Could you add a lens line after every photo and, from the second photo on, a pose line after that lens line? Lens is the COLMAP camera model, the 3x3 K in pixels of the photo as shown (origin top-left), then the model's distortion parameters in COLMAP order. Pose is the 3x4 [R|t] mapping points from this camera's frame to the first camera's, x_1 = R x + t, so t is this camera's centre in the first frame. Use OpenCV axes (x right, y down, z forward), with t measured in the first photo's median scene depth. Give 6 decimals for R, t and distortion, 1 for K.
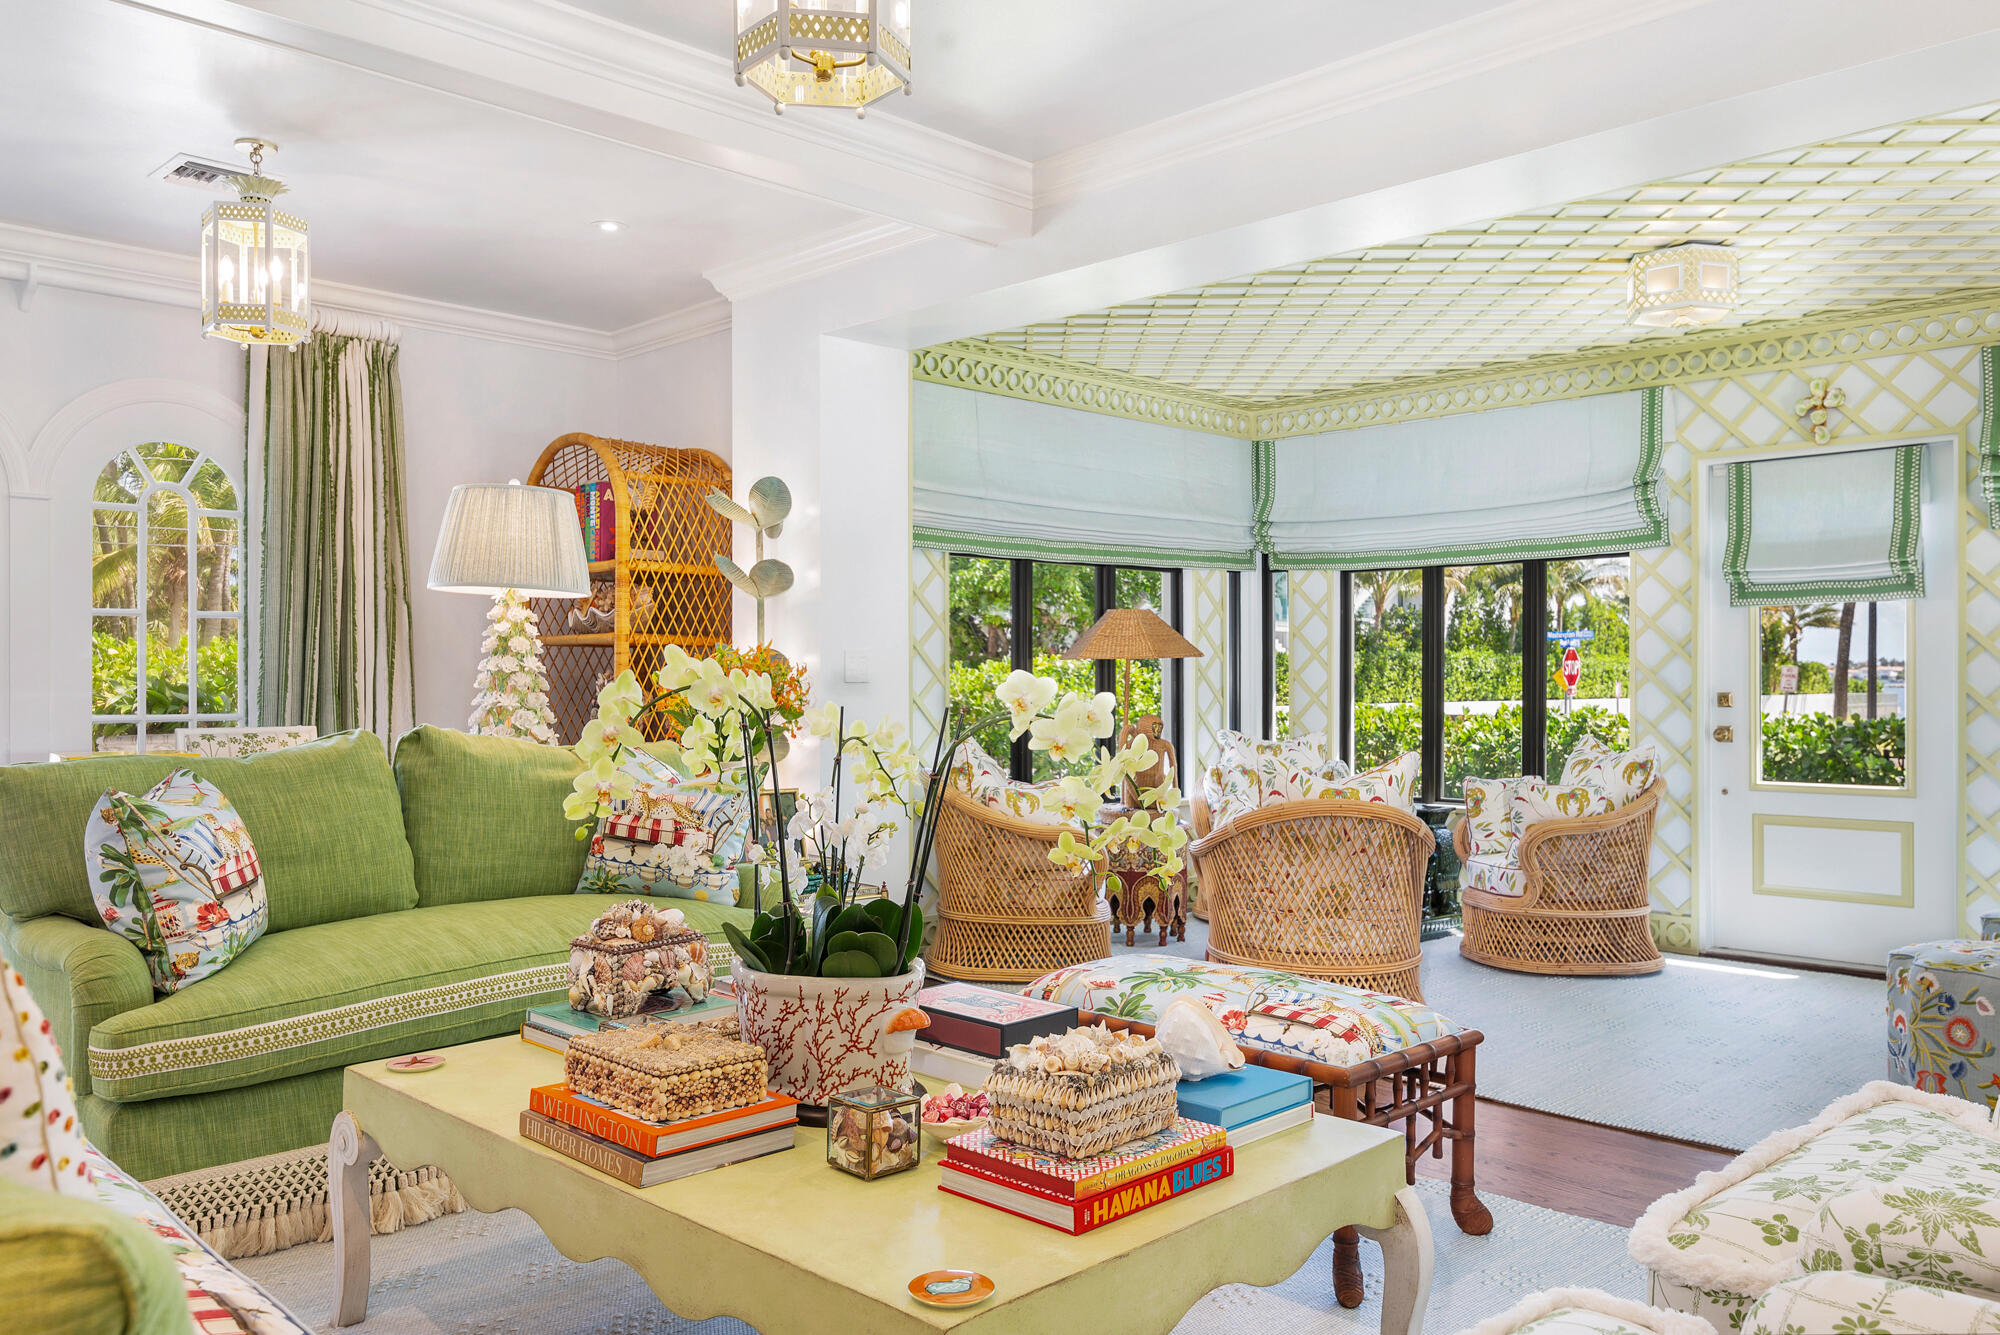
lens RADIAL K [[1518.8, 0, 1002.4], [0, 1518.8, 679.3], [0, 0, 1]] dist [0.001106, 0.003914]
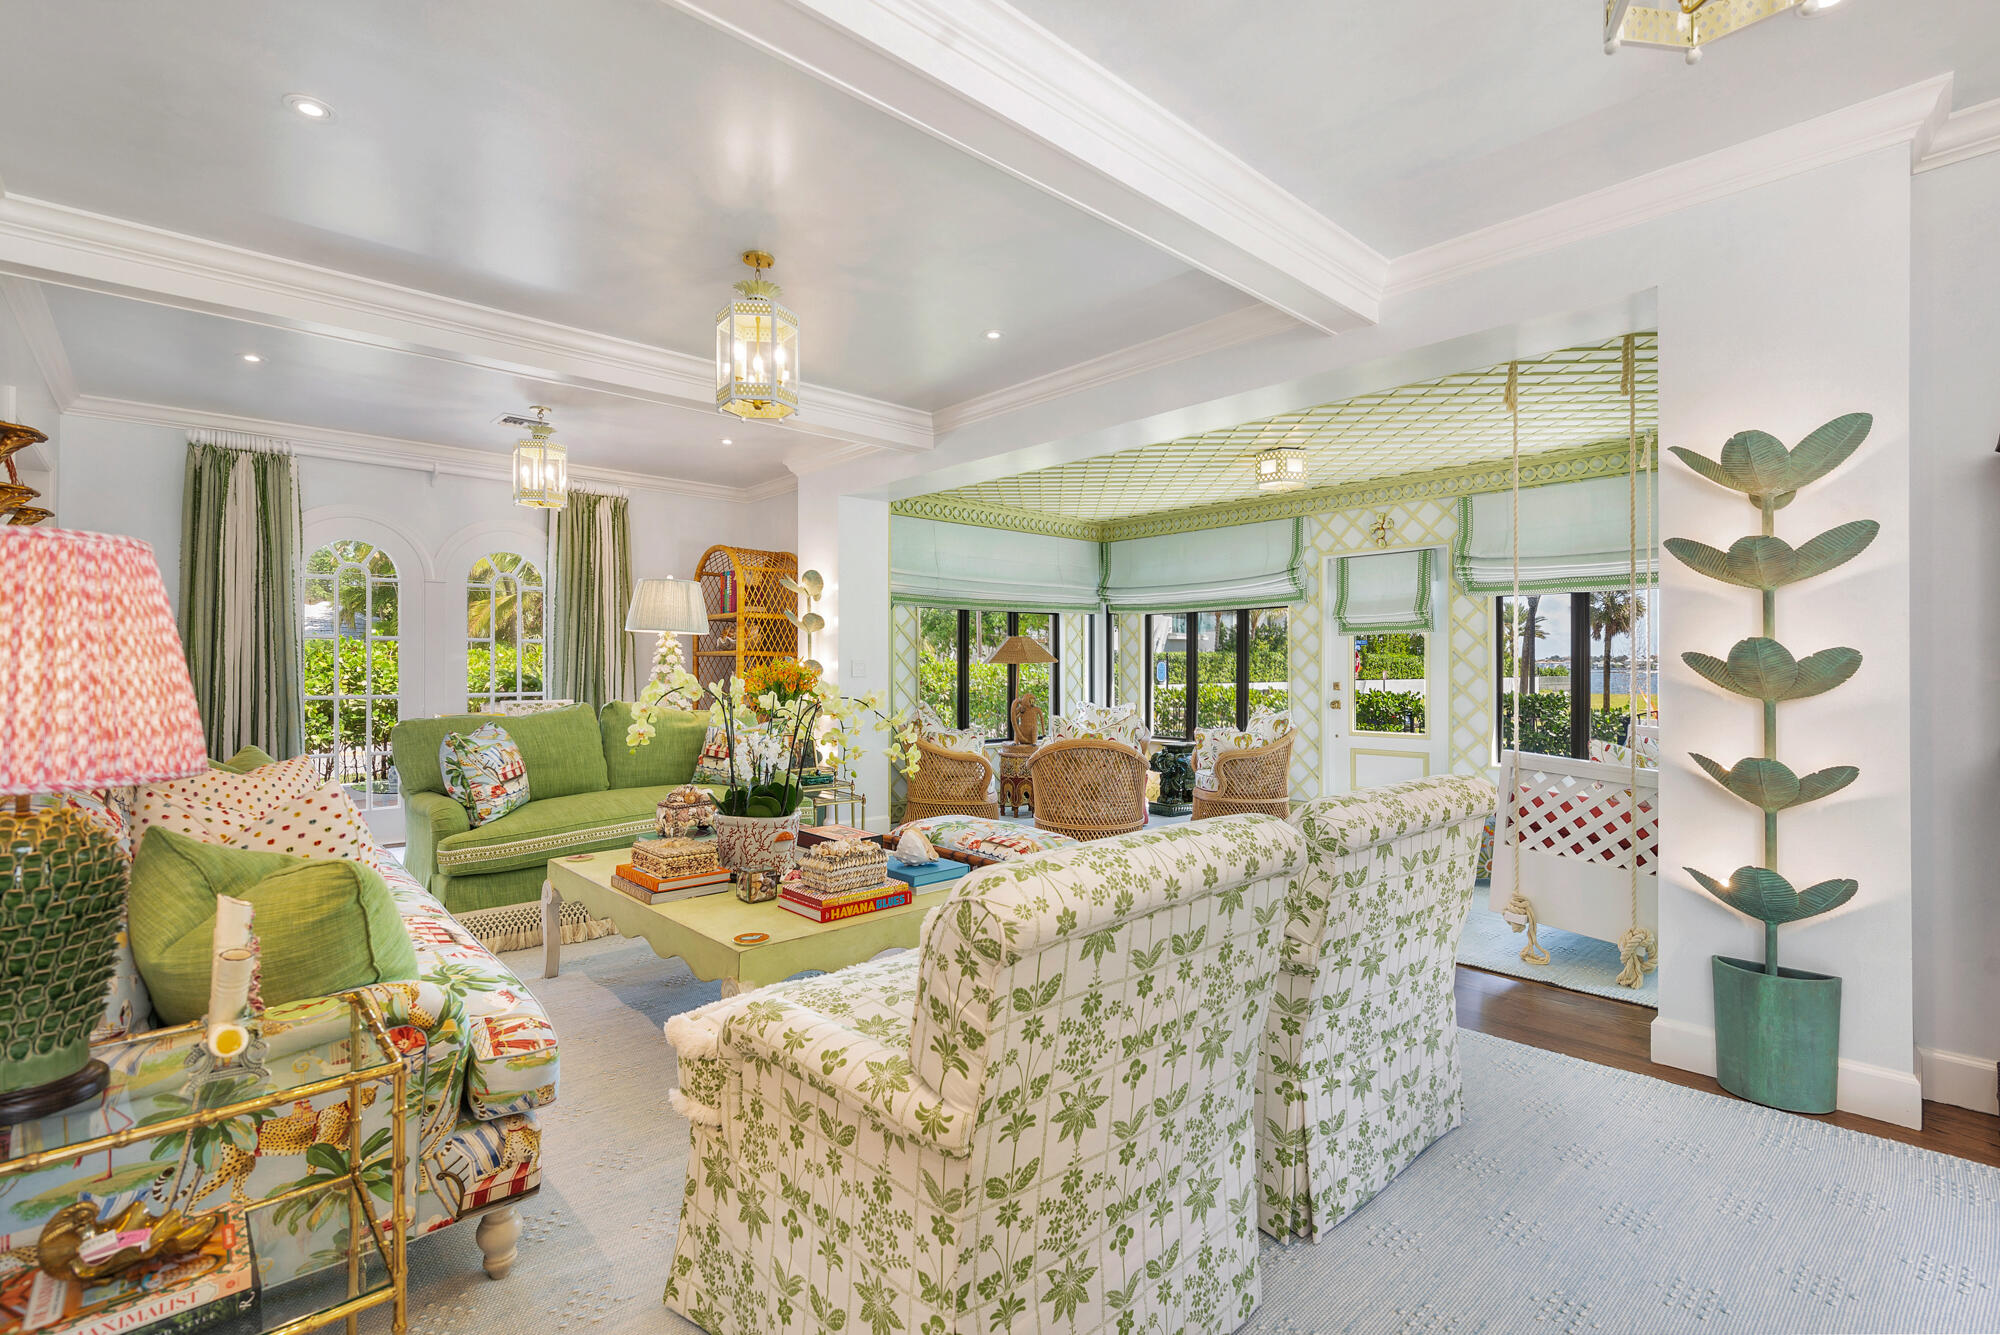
lens RADIAL K [[911.7, 0, 1008.6], [0, 911.7, 665.0], [0, 0, 1]] dist [0.000164, -0.000759]
pose [[0.999279, 0.001099, -0.037943, 0.137747], [-0.001194, 0.999996, -0.002480, -0.010473], [0.037940, 0.002523, 0.999277, -0.140318]]
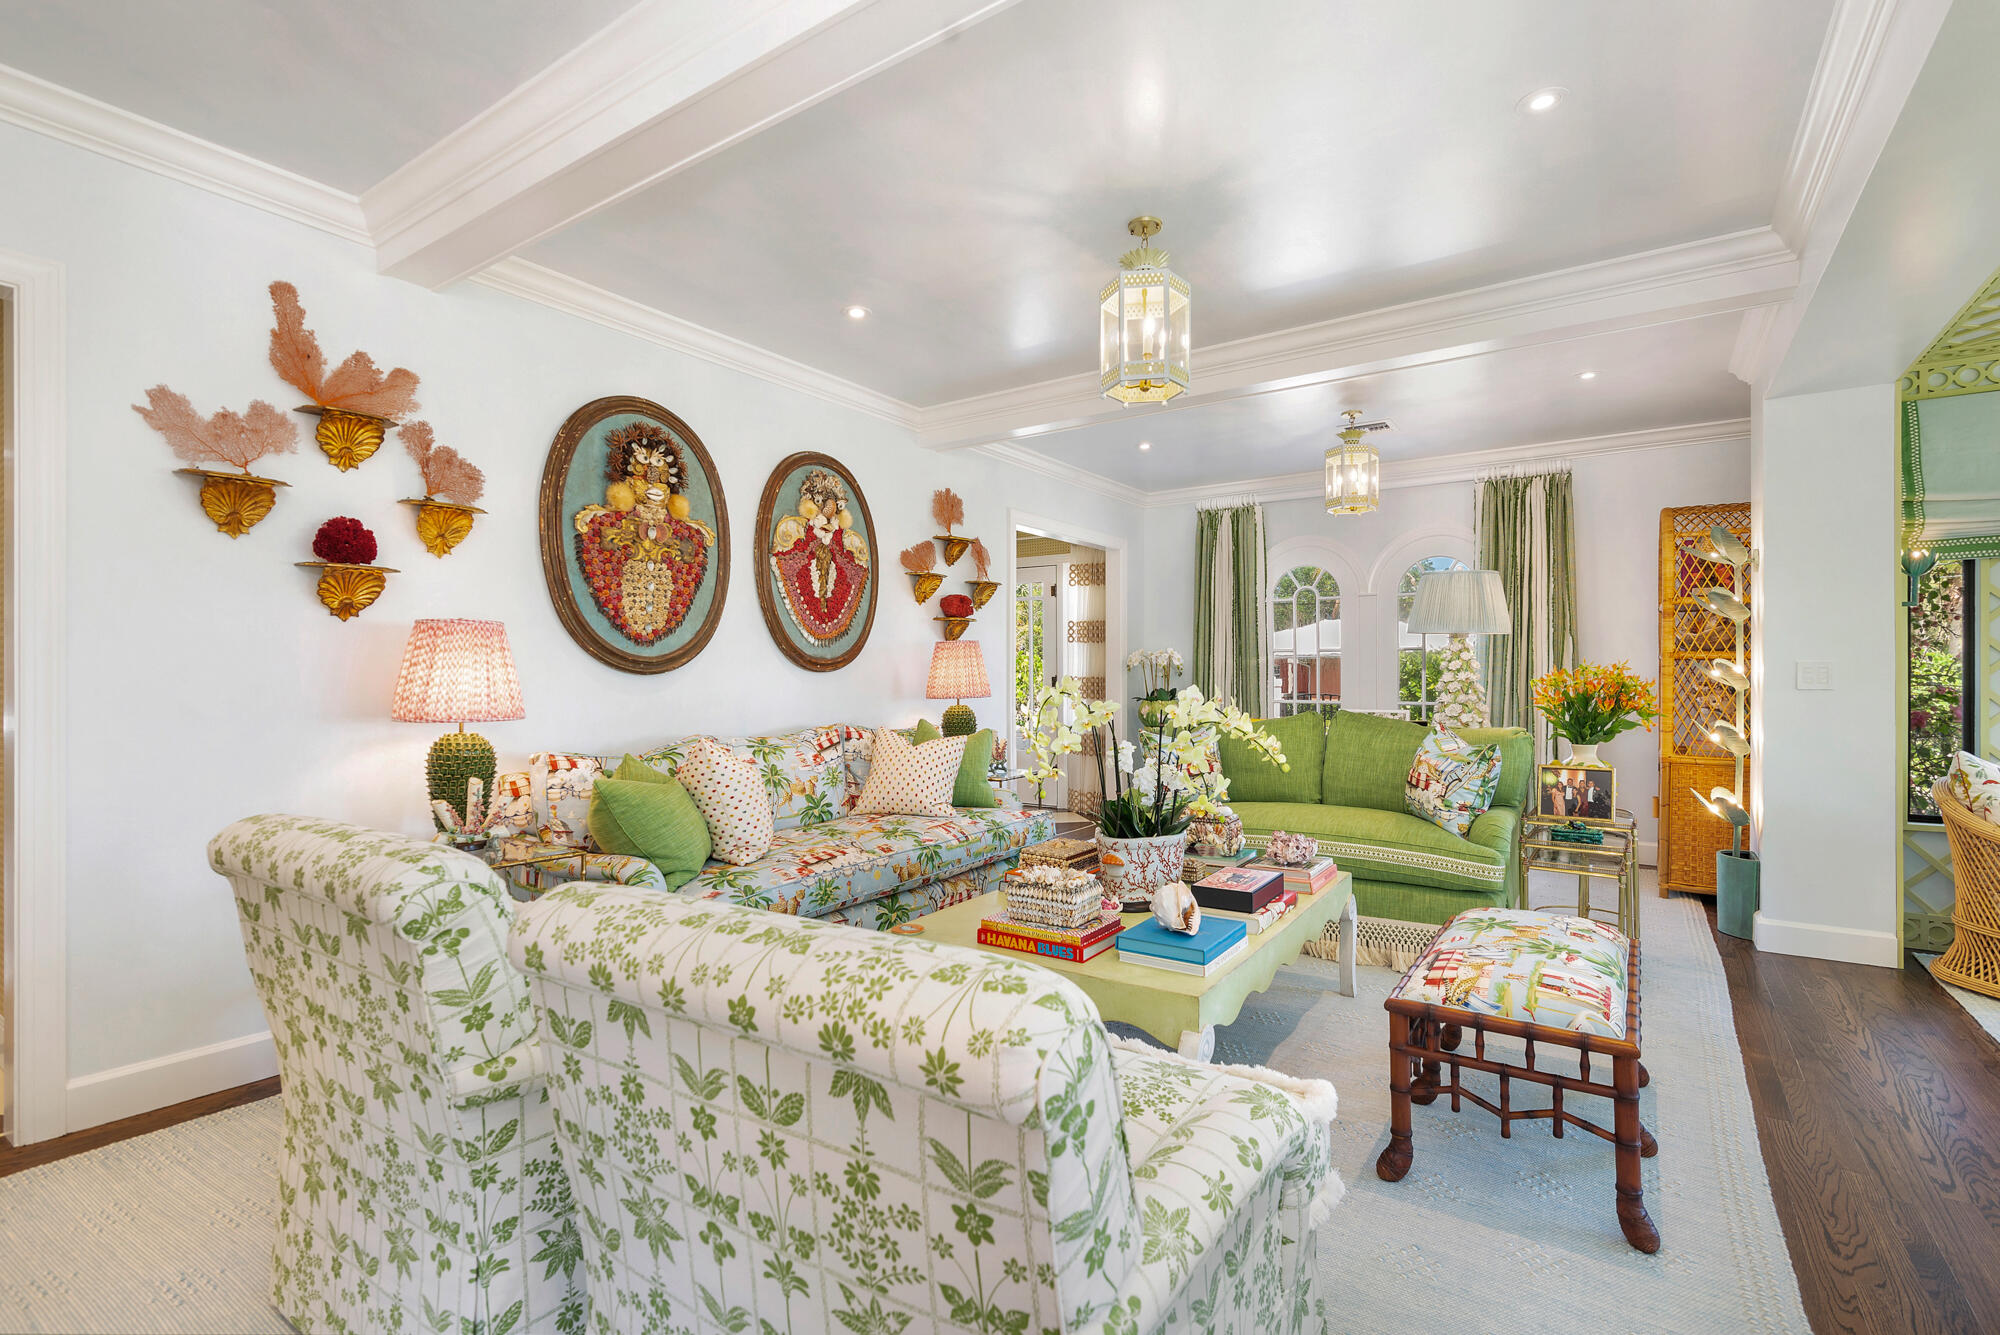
lens RADIAL K [[911.7, 0, 1006.6], [0, 911.7, 675.9], [0, 0, 1]] dist [0.000164, -0.000759]
pose [[0.173476, -0.003642, -0.984831, 0.486104], [0.002978, 0.999991, -0.003174, -0.007781], [0.984834, -0.002382, 0.173485, 0.285398]]
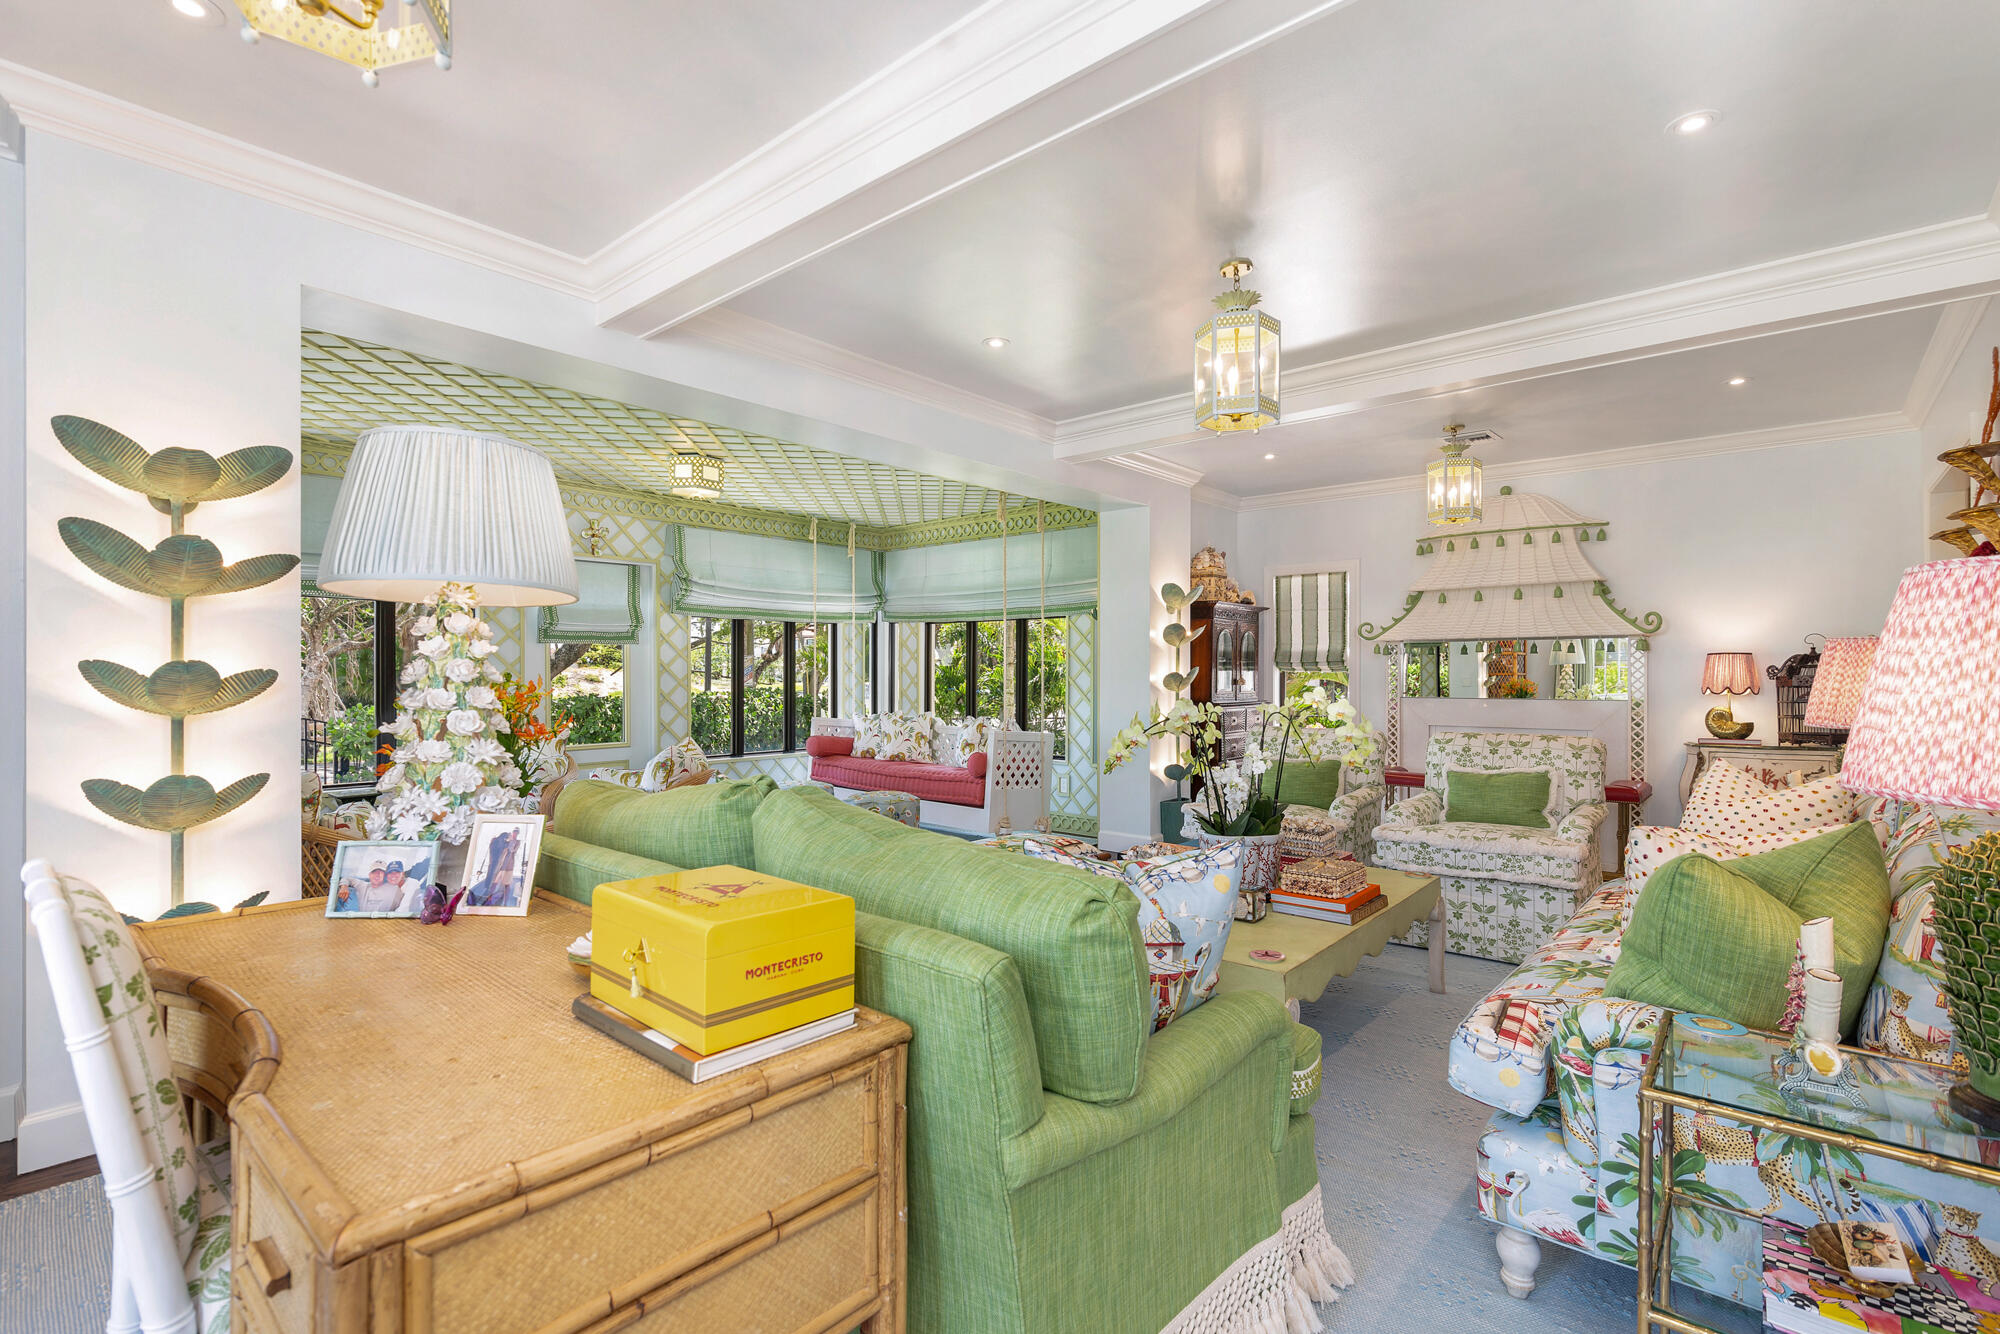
lens RADIAL K [[911.7, 0, 1009.2], [0, 911.7, 670.8], [0, 0, 1]] dist [0.000164, -0.000759]
pose [[-0.054963, 0.004336, 0.998479, -0.617275], [0.007810, 0.999962, -0.003912, -0.012282], [-0.998458, 0.007583, -0.054995, 0.625225]]
